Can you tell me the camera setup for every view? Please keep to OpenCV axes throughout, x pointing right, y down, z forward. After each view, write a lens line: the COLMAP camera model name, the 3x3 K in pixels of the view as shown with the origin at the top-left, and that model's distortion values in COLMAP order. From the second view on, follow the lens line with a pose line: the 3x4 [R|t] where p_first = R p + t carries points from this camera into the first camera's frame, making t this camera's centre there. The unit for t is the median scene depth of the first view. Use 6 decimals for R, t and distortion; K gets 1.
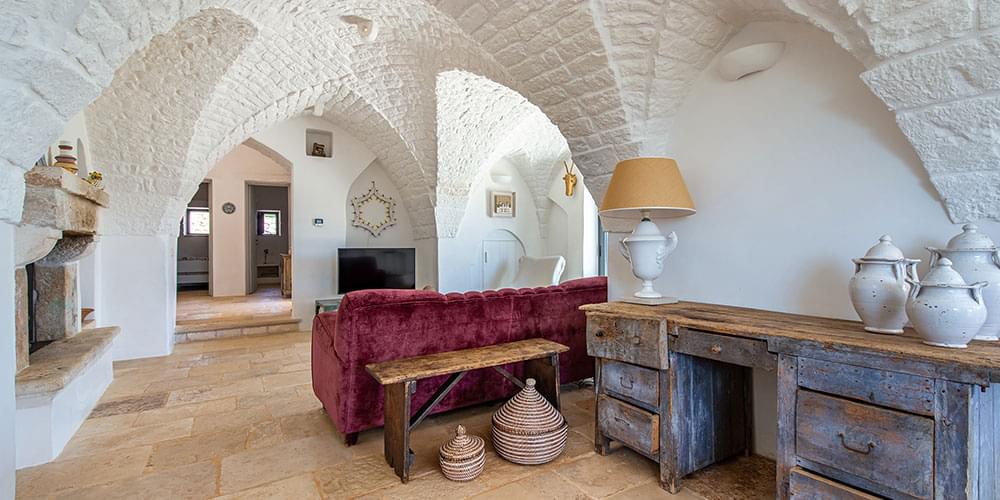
lens RADIAL K [[422.9, 0, 500.3], [0, 422.9, 245.8], [0, 0, 1]] dist [0.000523, -0.000005]
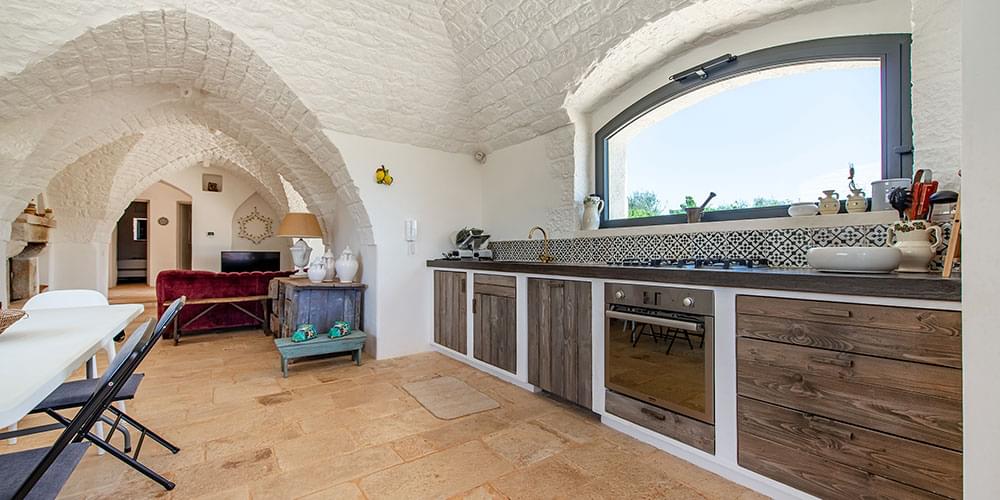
lens RADIAL K [[391.4, 0, 500.0], [0, 391.4, 250.0], [0, 0, 1]] dist [-0.000495, -0.000048]
pose [[0.997491, 0.009349, 0.070169, 0.722656], [-0.009225, 0.999955, -0.002091, -0.008349], [-0.070186, 0.001438, 0.997533, -0.680872]]
